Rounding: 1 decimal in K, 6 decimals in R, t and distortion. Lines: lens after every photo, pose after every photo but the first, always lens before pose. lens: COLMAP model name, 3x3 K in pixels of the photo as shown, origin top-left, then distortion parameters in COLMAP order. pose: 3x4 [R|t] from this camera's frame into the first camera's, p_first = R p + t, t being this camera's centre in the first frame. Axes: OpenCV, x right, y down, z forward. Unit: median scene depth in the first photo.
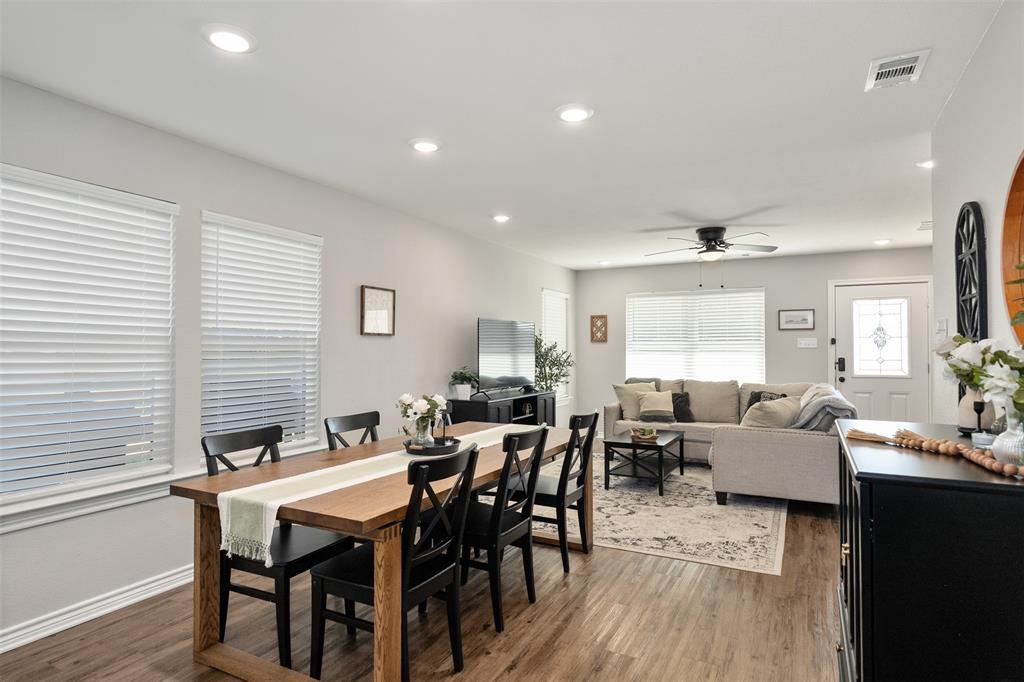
lens RADIAL K [[558.0, 0, 512.0], [0, 558.0, 341.0], [0, 0, 1]] dist [-0.011586, -0.000282]
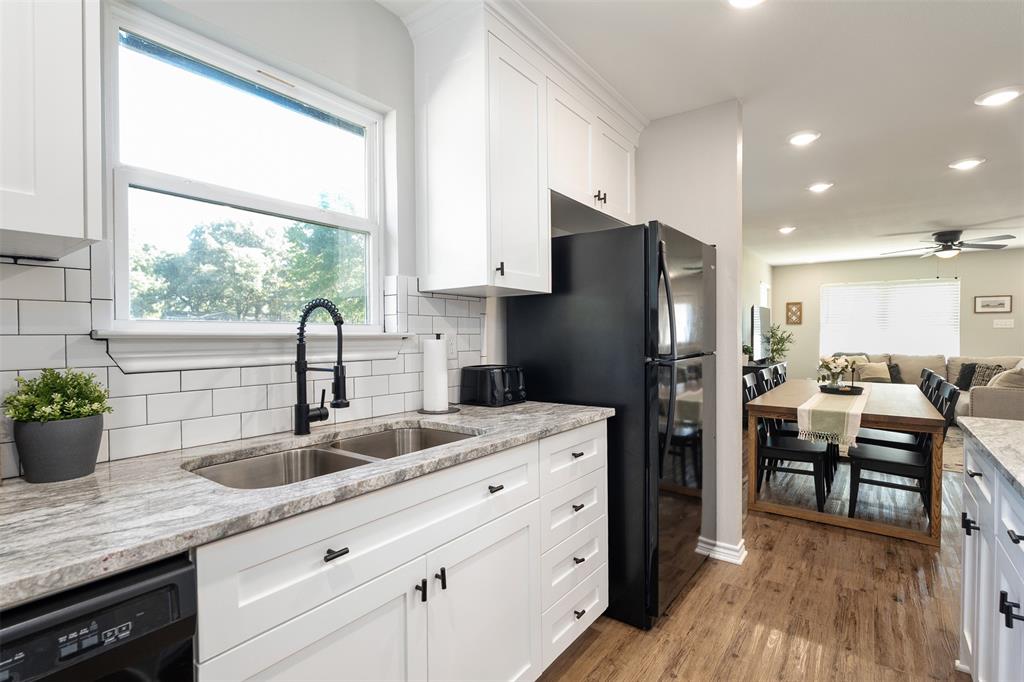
lens RADIAL K [[483.9, 0, 512.0], [0, 483.9, 341.0], [0, 0, 1]] dist [-0.001543, -0.000294]
pose [[0.988623, 0.002726, -0.150388, -0.386363], [0.001875, 0.999535, 0.030447, 0.007181], [0.150401, -0.030383, 0.988158, -0.195903]]
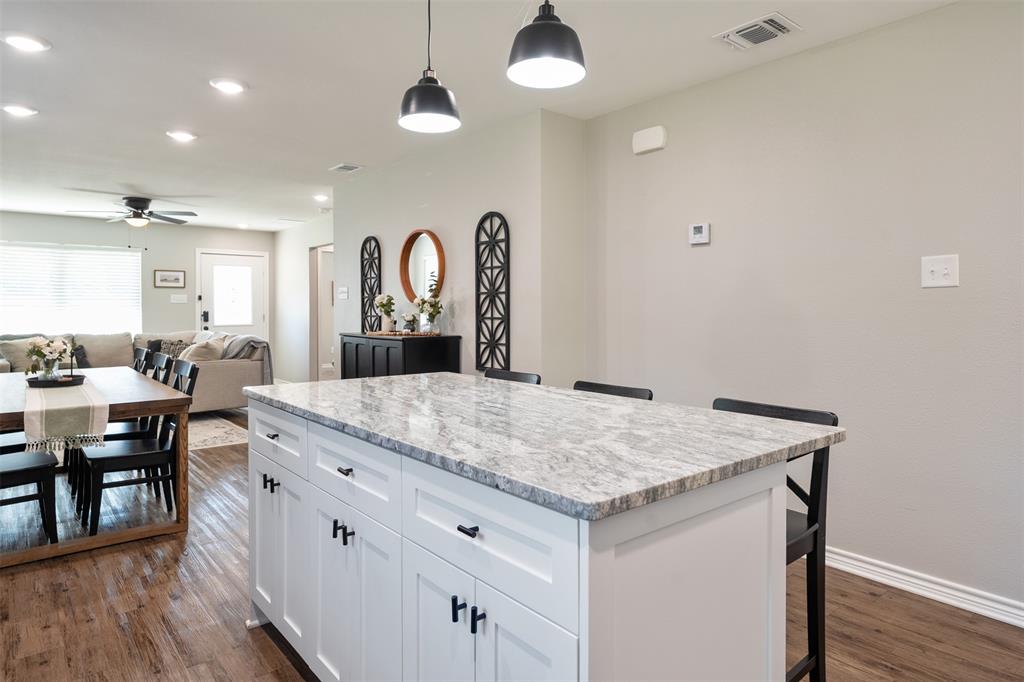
lens RADIAL K [[618.0, 0, 507.5], [0, 618.0, 306.8], [0, 0, 1]] dist [0.004164, -0.000364]
pose [[0.387280, 0.000934, 0.921962, -0.456357], [-0.011632, 0.999925, 0.003873, 0.007568], [-0.921889, -0.012225, 0.387262, -0.175315]]
